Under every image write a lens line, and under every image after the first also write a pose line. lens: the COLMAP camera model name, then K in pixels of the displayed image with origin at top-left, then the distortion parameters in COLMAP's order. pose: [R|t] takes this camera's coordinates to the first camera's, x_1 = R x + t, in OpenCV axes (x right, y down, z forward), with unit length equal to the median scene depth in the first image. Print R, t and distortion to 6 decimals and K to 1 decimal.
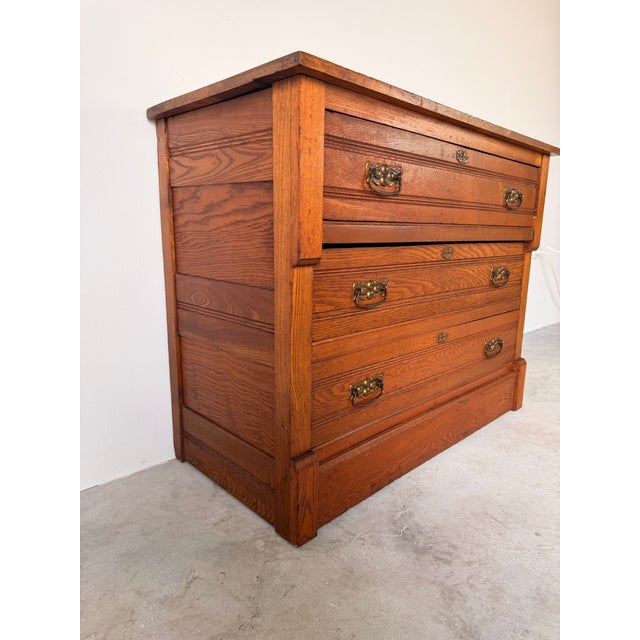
lens RADIAL K [[462.2, 0, 320.0], [0, 462.2, 320.0], [0, 0, 1]] dist [0.027100, -0.063440]
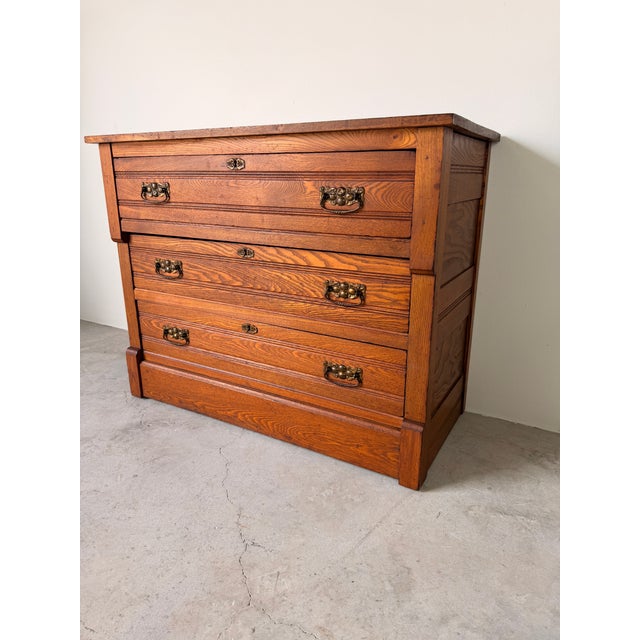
lens RADIAL K [[462.2, 0, 320.0], [0, 462.2, 320.0], [0, 0, 1]] dist [0.027100, -0.063440]
pose [[0.268102, 0.265858, -0.925981, 1.622670], [-0.192552, 0.956562, 0.218888, -0.312585], [0.943952, 0.119616, 0.307648, 1.004183]]
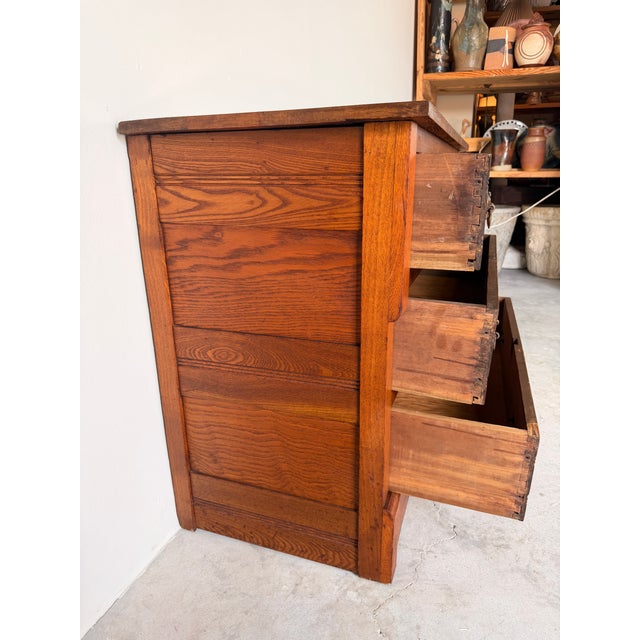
lens RADIAL K [[462.2, 0, 320.0], [0, 462.2, 320.0], [0, 0, 1]] dist [0.027100, -0.063440]
pose [[0.899686, -0.160557, 0.405939, -0.462590], [0.114464, 0.984135, 0.135558, -0.217091], [-0.421264, -0.075494, 0.903791, 0.174480]]
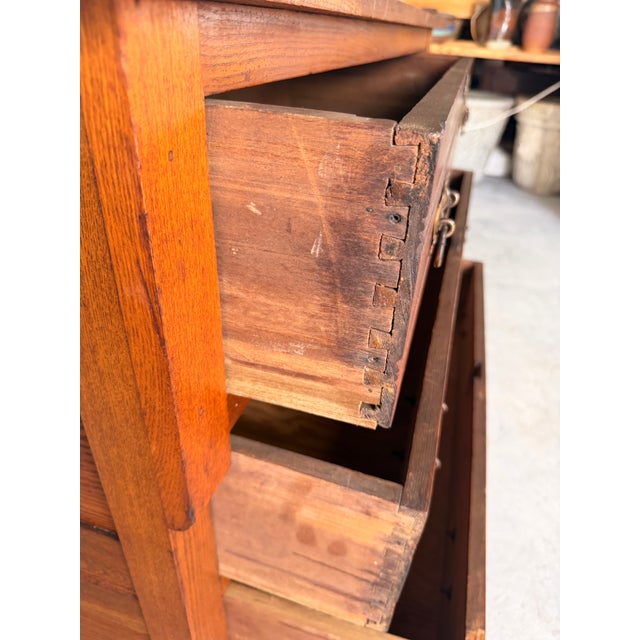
lens RADIAL K [[462.2, 0, 320.0], [0, 462.2, 320.0], [0, 0, 1]] dist [0.027100, -0.063440]
pose [[0.883965, -0.239642, 0.401468, -0.053853], [0.072210, 0.918331, 0.389171, -0.346720], [-0.461942, -0.315024, 0.829077, 0.547186]]
